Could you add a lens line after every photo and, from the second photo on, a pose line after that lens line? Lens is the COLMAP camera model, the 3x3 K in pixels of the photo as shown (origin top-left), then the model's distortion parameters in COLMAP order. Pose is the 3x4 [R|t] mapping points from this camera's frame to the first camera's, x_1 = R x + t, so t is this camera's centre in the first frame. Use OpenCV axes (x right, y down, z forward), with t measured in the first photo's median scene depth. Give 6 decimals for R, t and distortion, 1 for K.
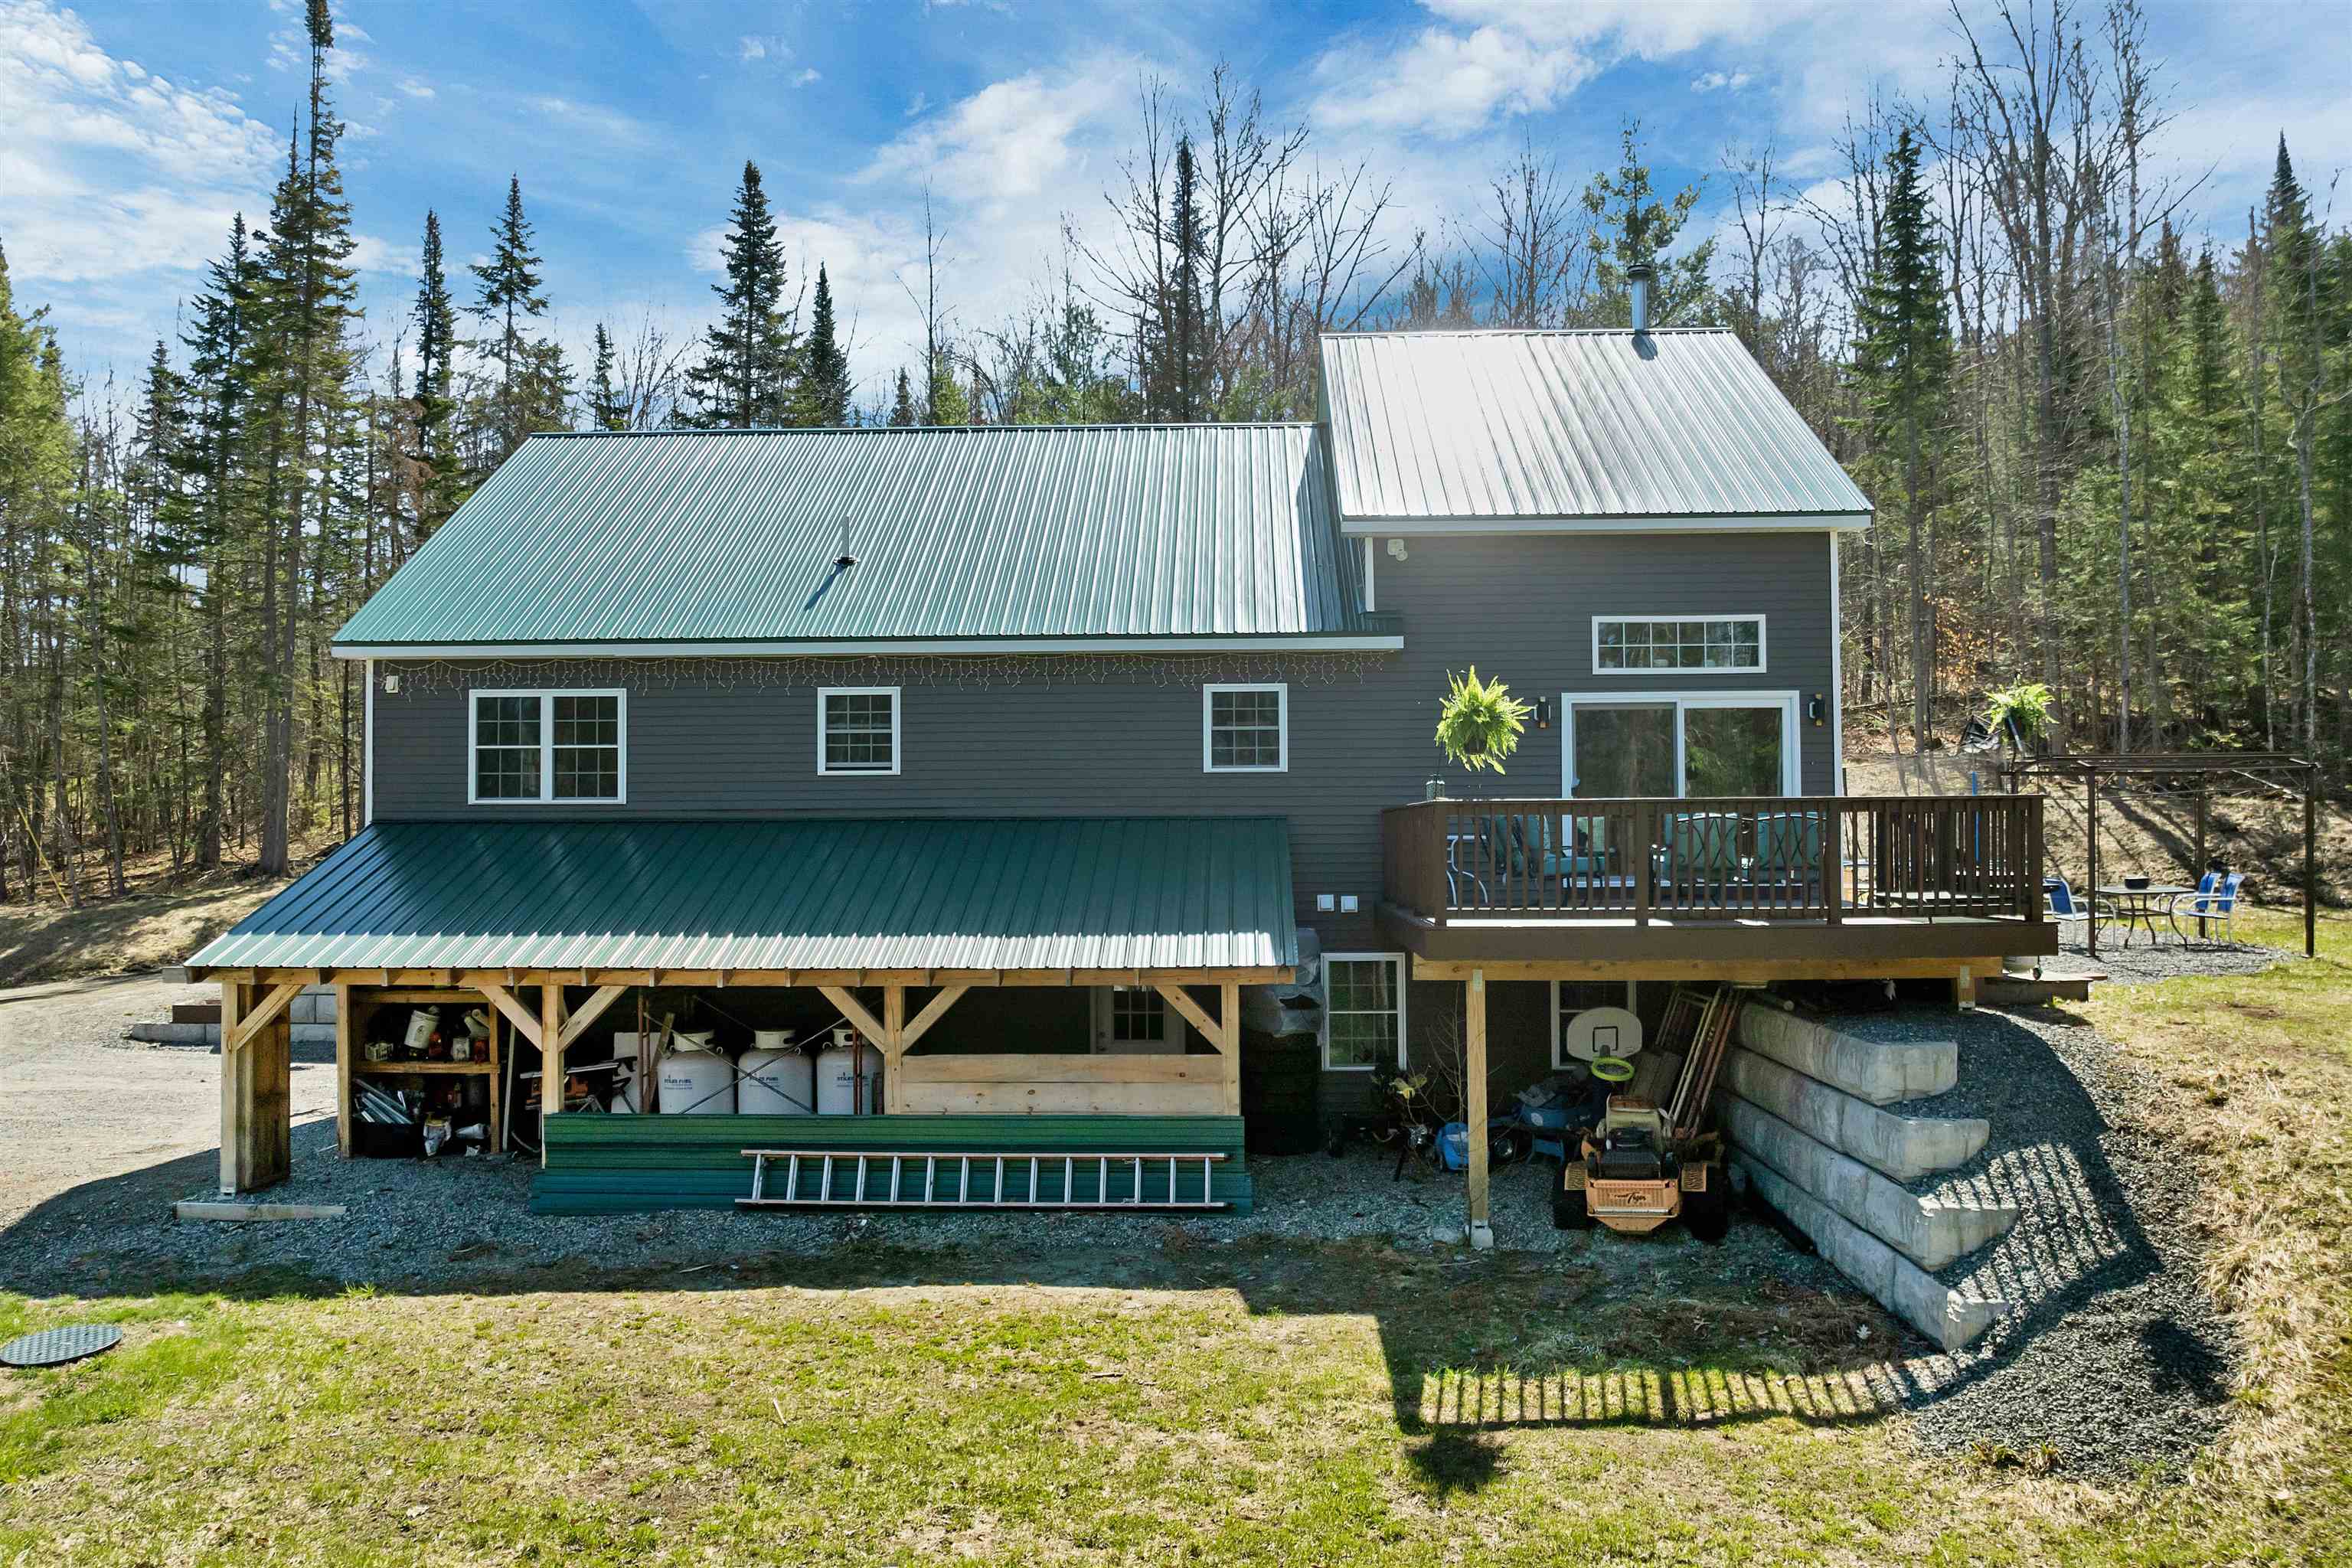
lens RADIAL K [[1604.6, 0, 1176.0], [0, 1604.6, 784.0], [0, 0, 1]] dist [0.001570, -0.000538]
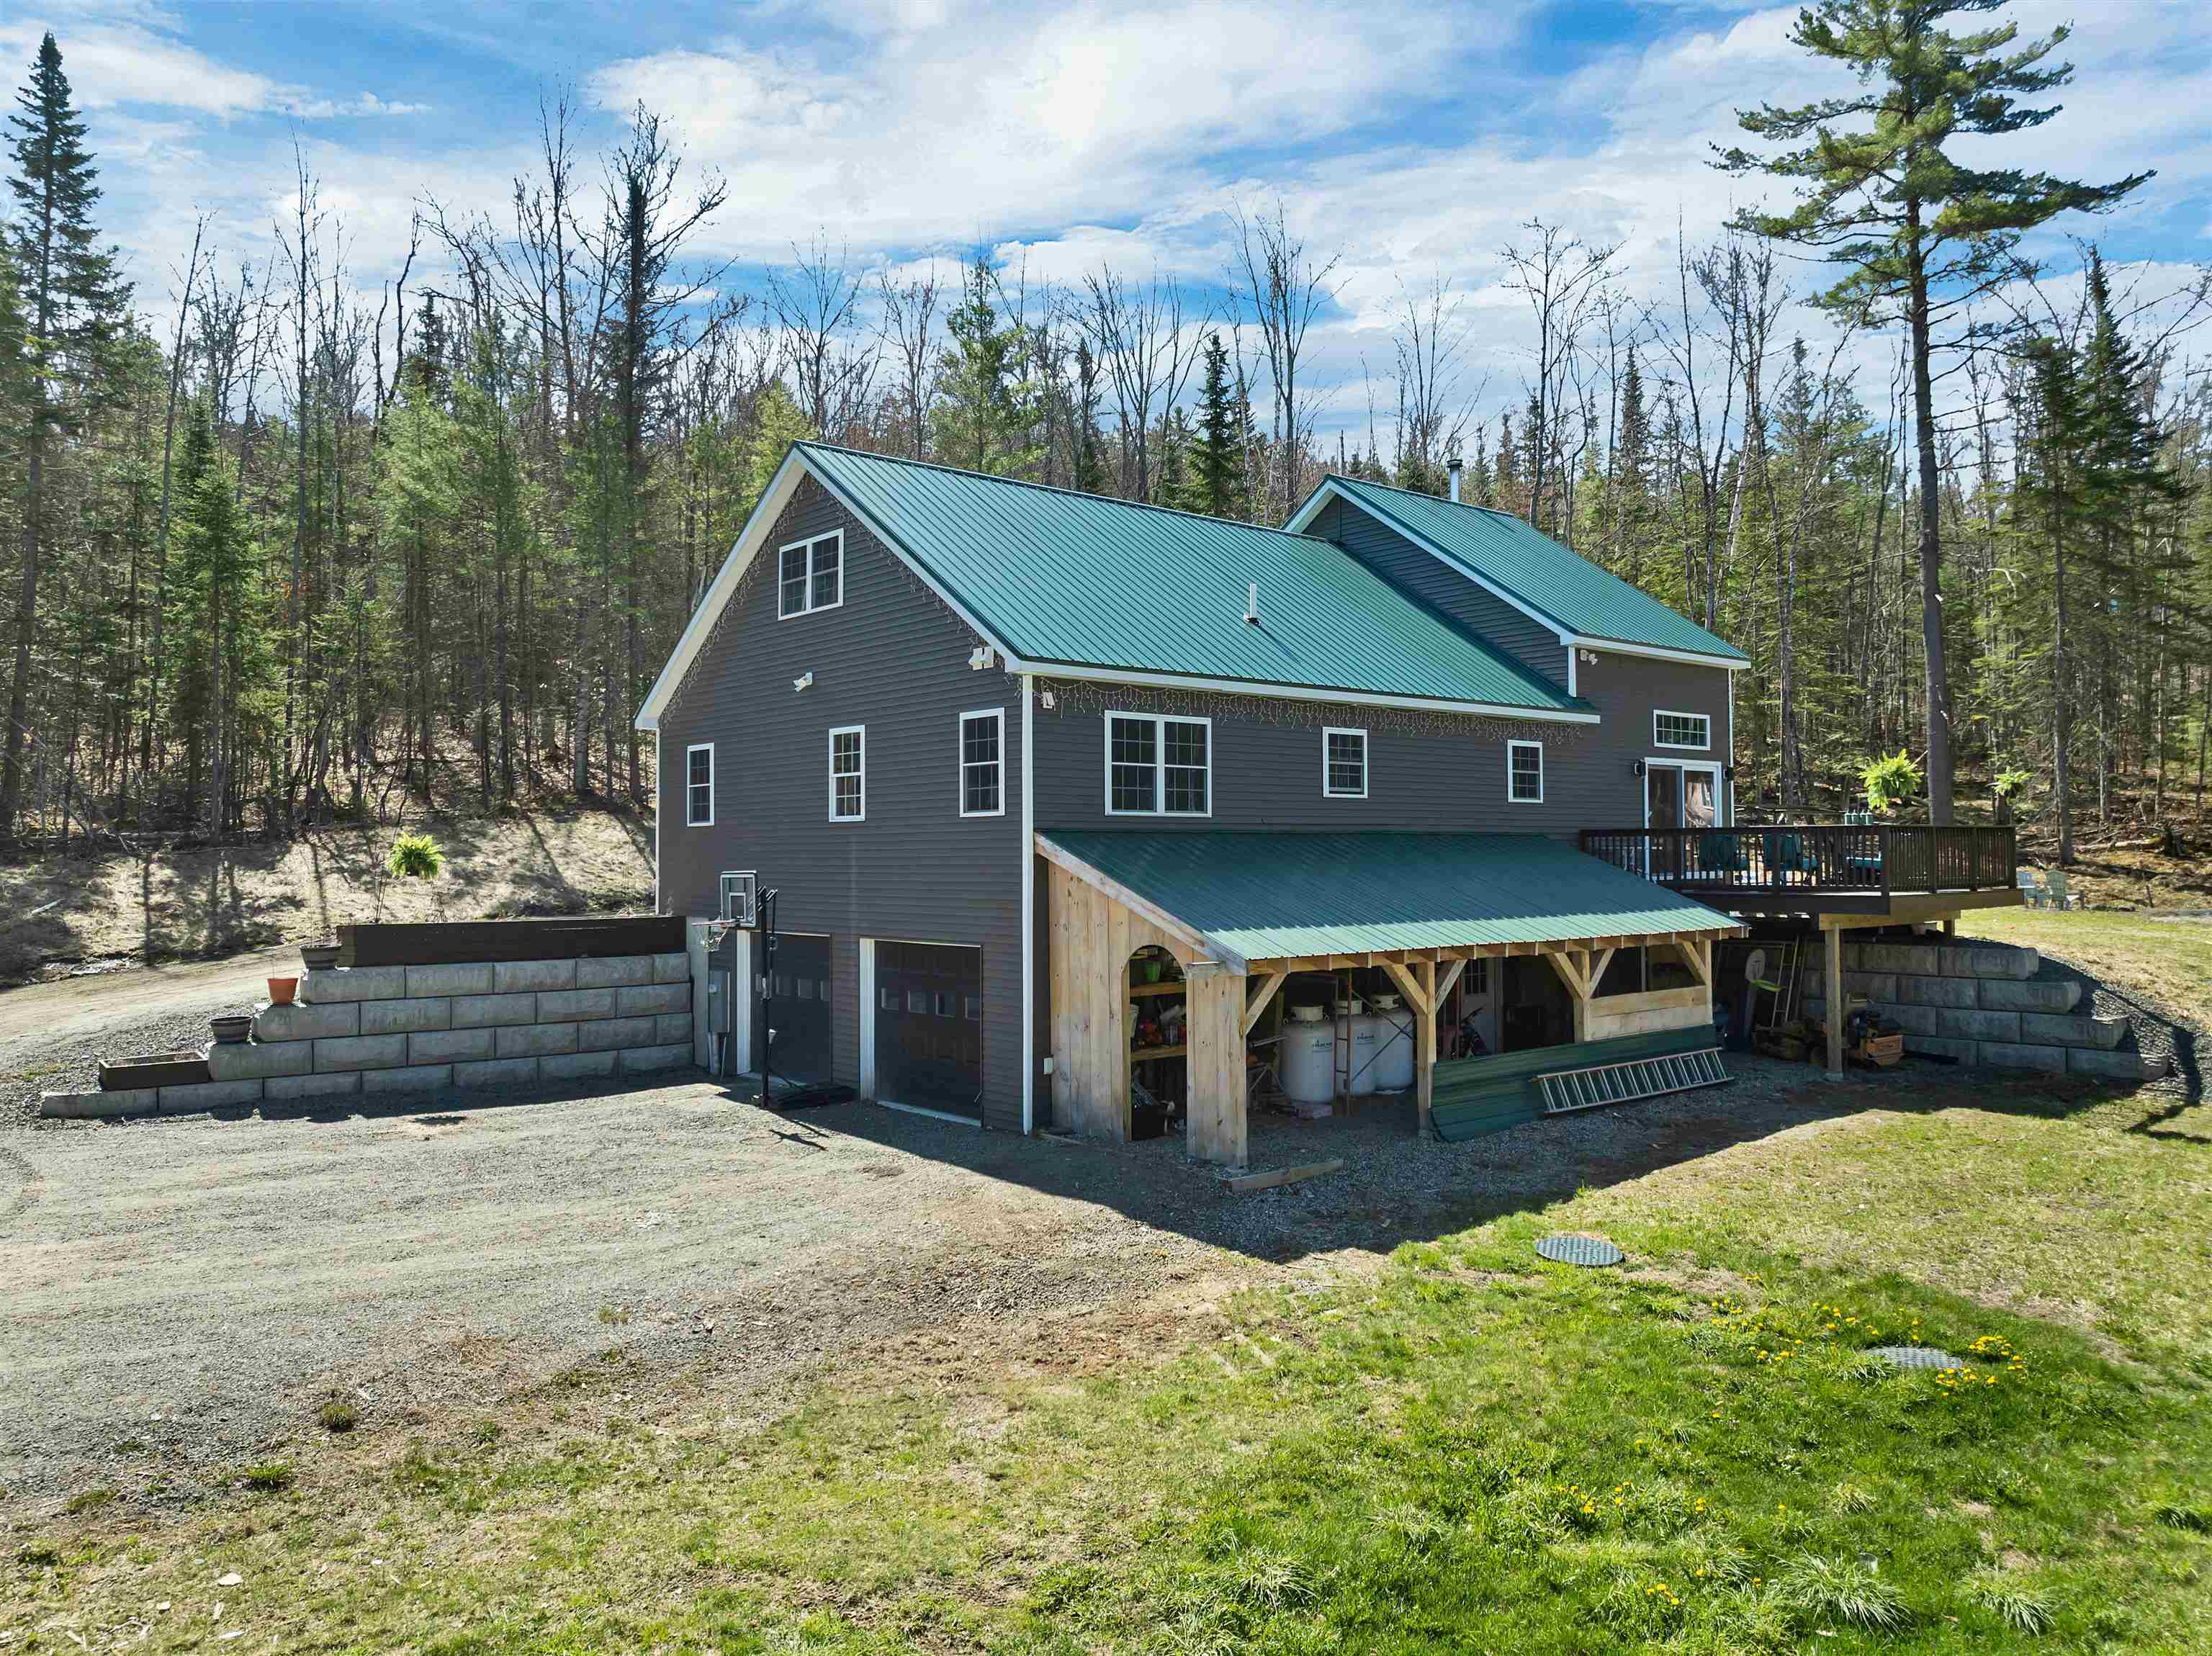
lens RADIAL K [[1582.6, 0, 1106.0], [0, 1582.6, 828.0], [0, 0, 1]] dist [-0.000023, -0.103924]
pose [[0.740898, 0.012638, 0.671498, -1.169863], [-0.019356, 0.999809, 0.002539, 0.018535], [-0.671338, -0.014879, 0.741002, 0.205052]]
